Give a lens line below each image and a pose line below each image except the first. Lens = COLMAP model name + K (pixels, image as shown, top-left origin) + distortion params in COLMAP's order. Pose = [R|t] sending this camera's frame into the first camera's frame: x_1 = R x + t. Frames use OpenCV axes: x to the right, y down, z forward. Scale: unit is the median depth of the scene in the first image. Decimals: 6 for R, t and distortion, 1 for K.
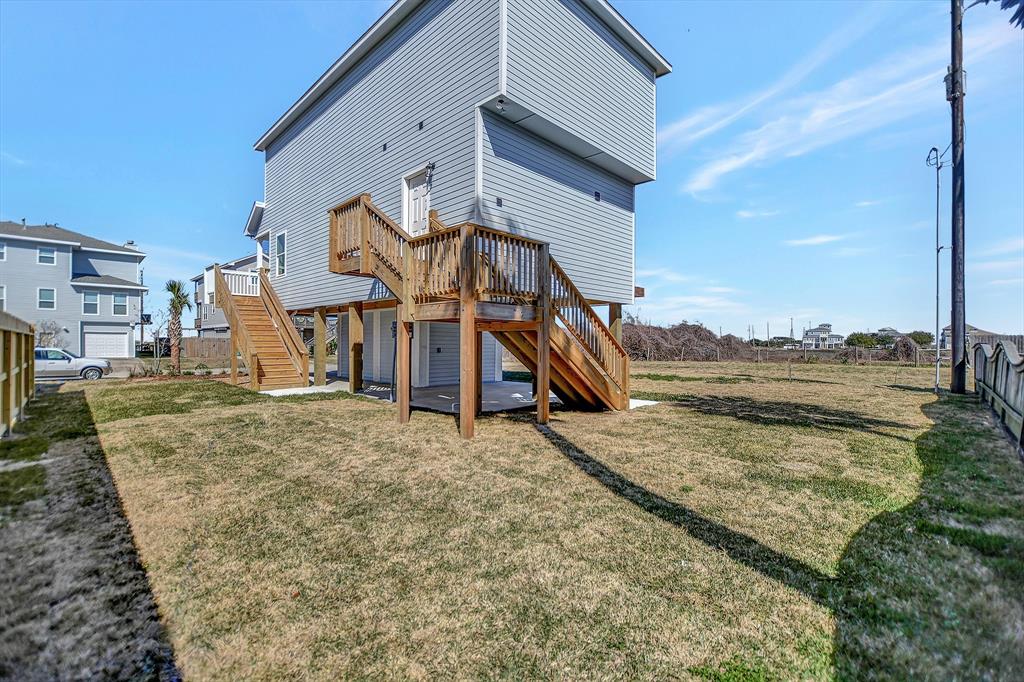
lens RADIAL K [[450.8, 0, 511.3], [0, 450.8, 345.0], [0, 0, 1]] dist [-0.033091, 0.004292]
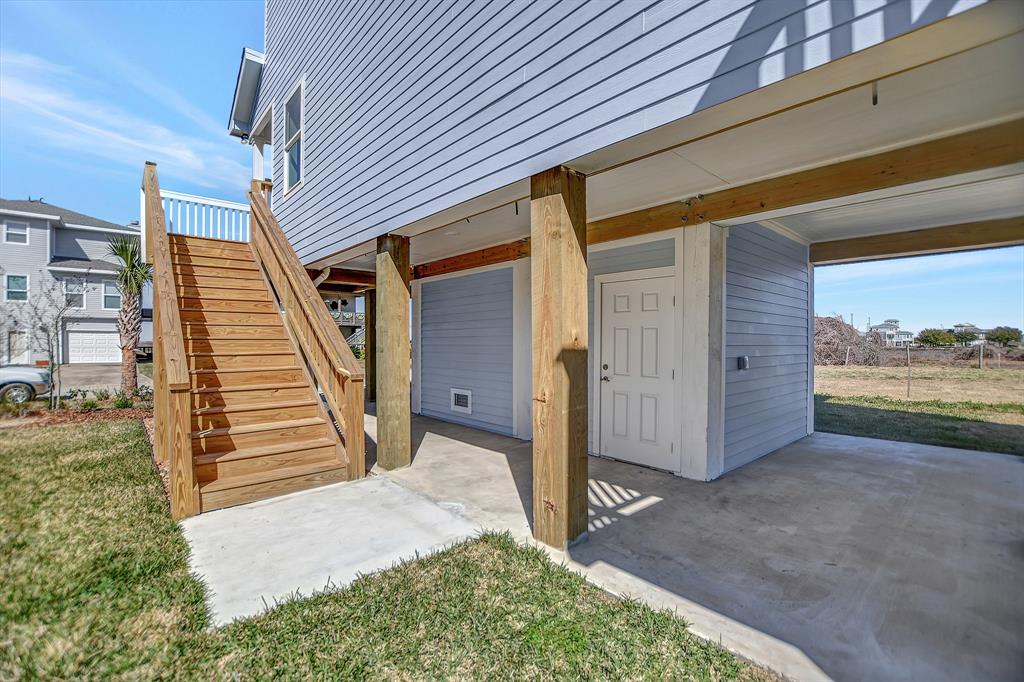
lens RADIAL K [[450.8, 0, 511.3], [0, 450.8, 345.0], [0, 0, 1]] dist [-0.033091, 0.004292]
pose [[0.997797, -0.004727, -0.066166, -0.131886], [0.004845, 0.999987, 0.001621, -0.001521], [0.066158, -0.001938, 0.997807, 0.277256]]
